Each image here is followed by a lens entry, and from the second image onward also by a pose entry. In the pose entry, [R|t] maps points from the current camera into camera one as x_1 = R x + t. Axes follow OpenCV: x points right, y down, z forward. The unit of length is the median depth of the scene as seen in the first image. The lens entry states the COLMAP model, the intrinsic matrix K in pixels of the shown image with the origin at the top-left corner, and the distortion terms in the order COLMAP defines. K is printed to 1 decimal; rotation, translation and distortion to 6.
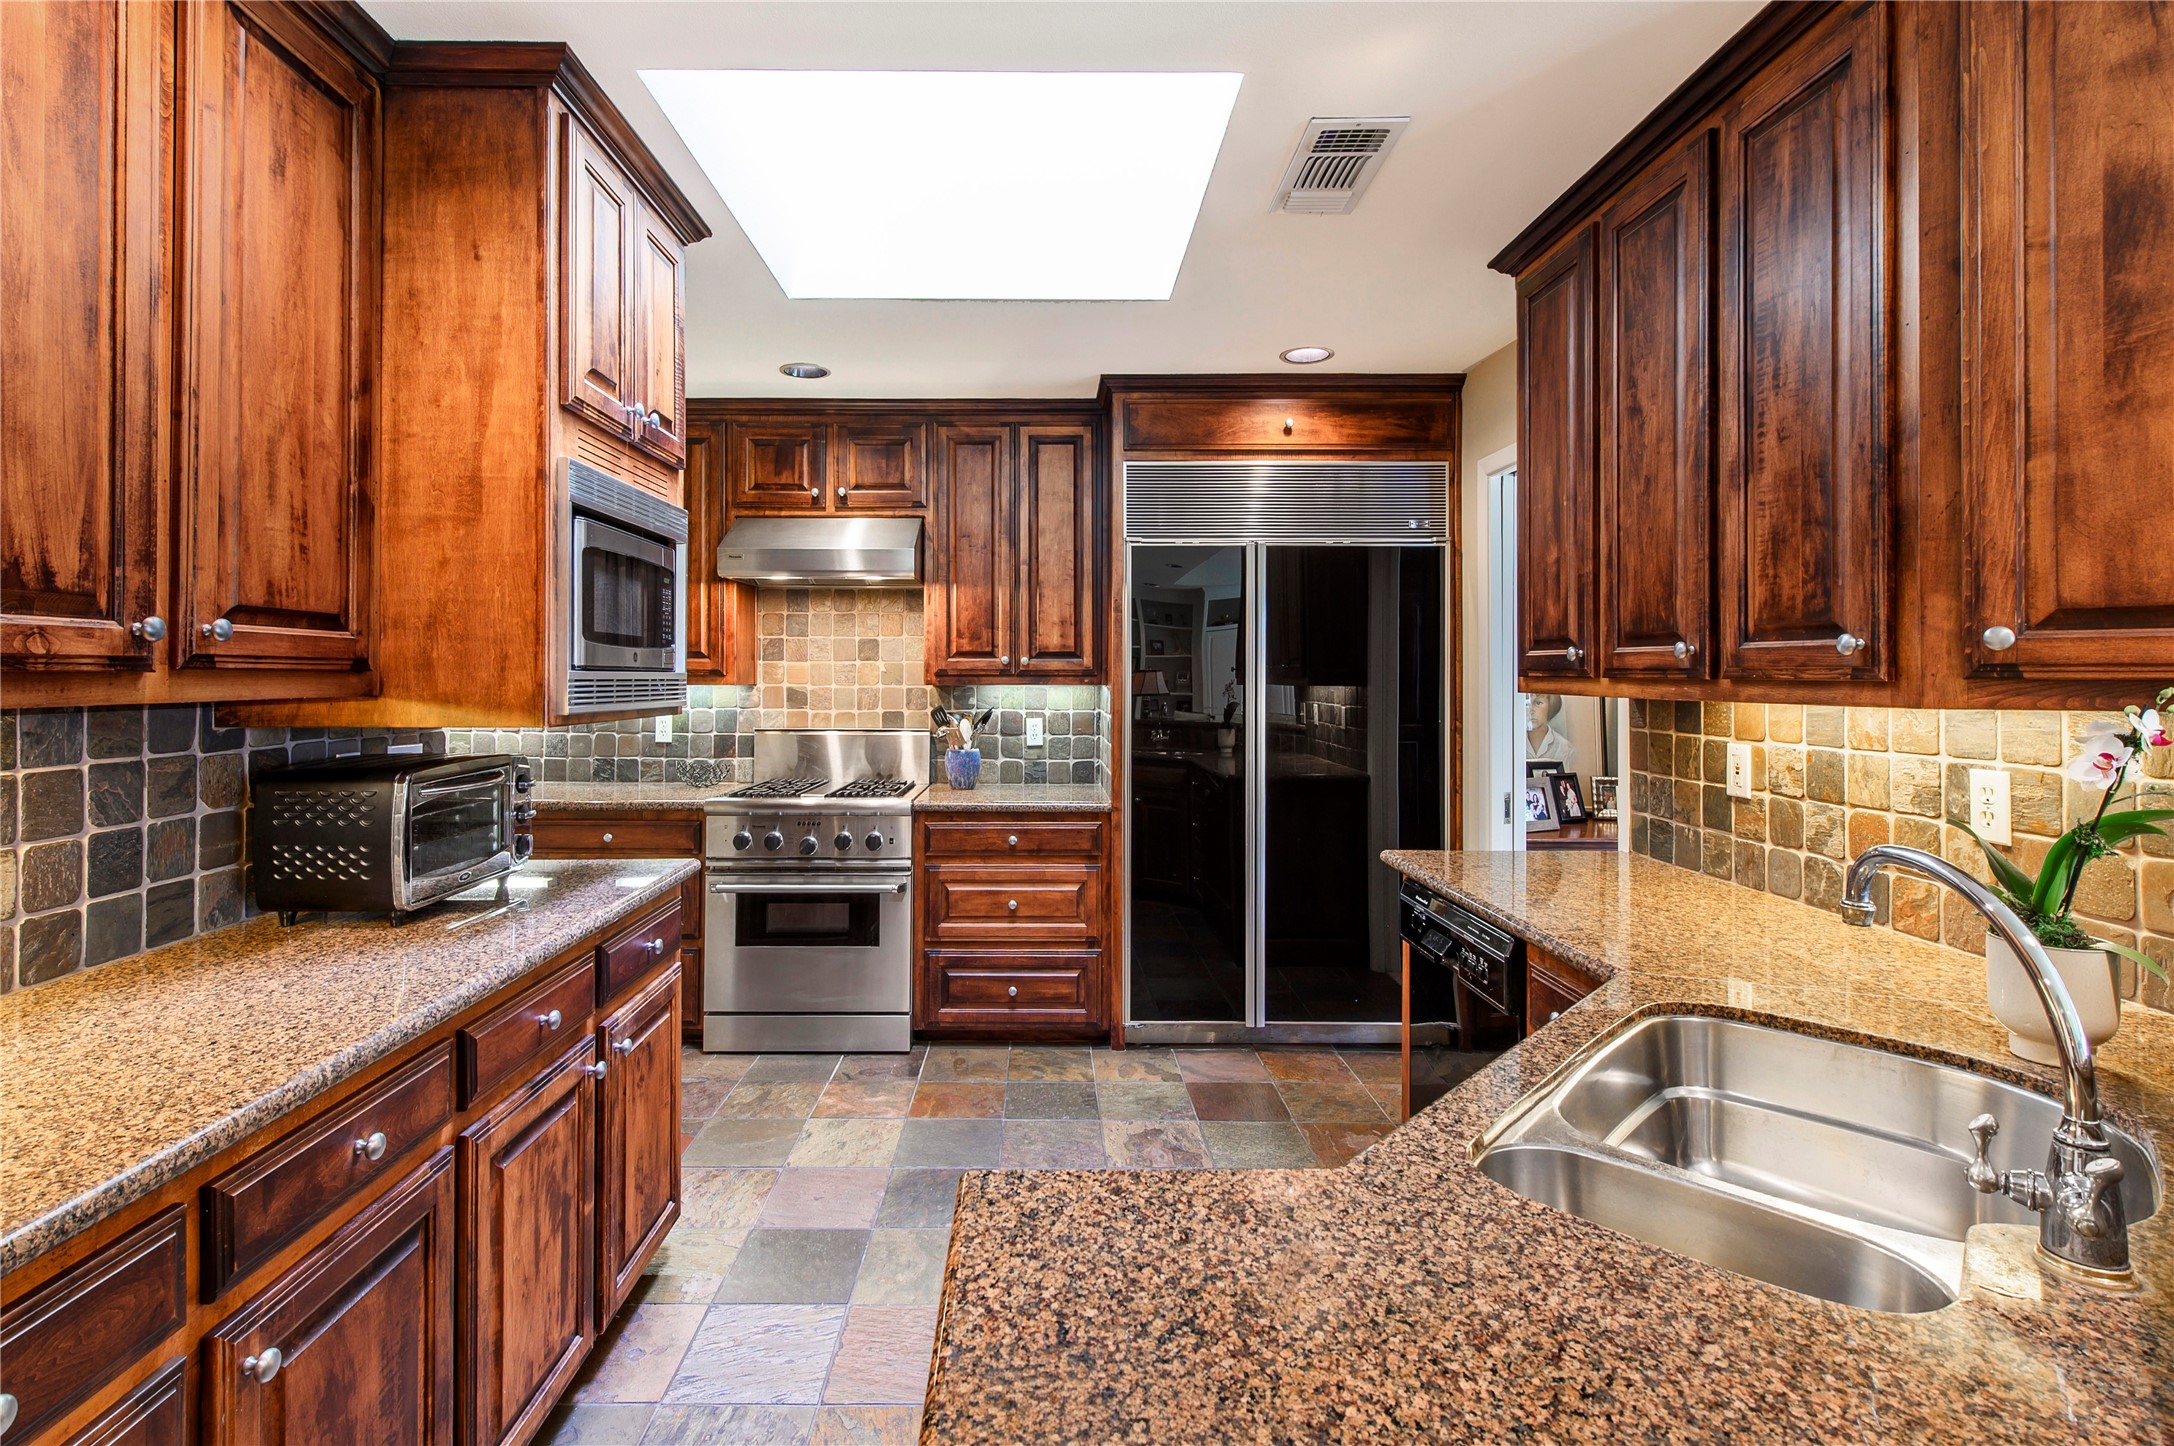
lens RADIAL K [[957.6, 0, 1030.0], [0, 957.6, 665.1], [0, 0, 1]] dist [0.011244, -0.004291]
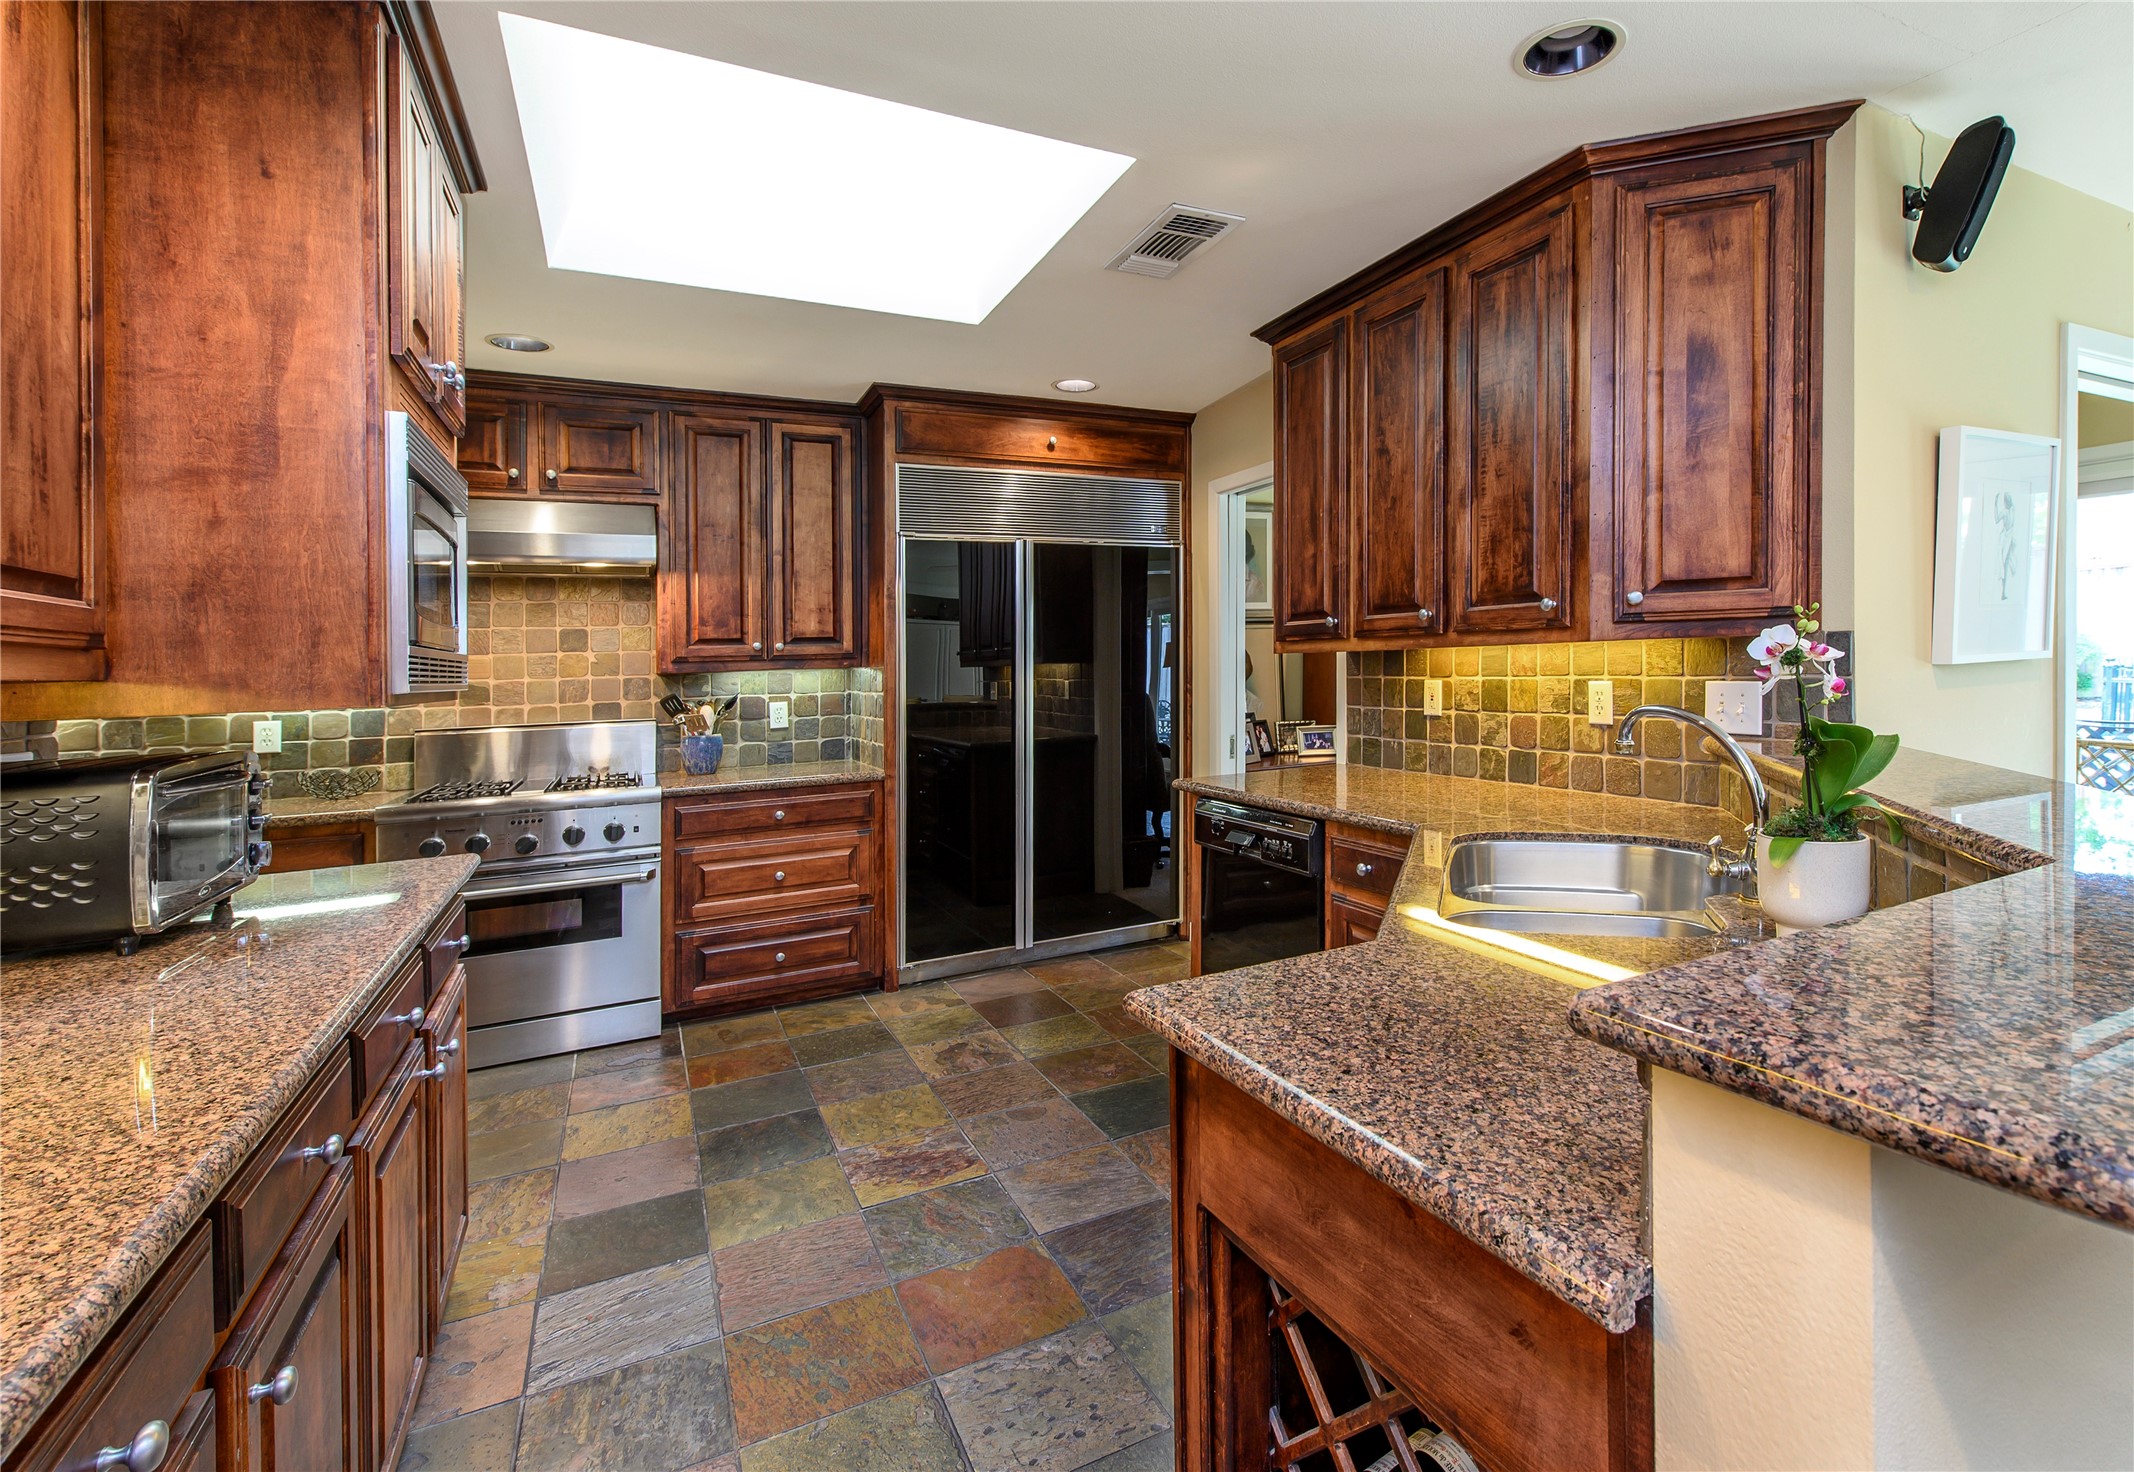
lens RADIAL K [[923.7, 0, 969.4], [0, 923.7, 687.9], [0, 0, 1]] dist [0.003742, -0.001568]
pose [[0.921727, -0.021606, 0.387238, -0.323744], [0.014543, 0.999670, 0.021160, 0.035344], [-0.387567, -0.013873, 0.921737, -0.031472]]
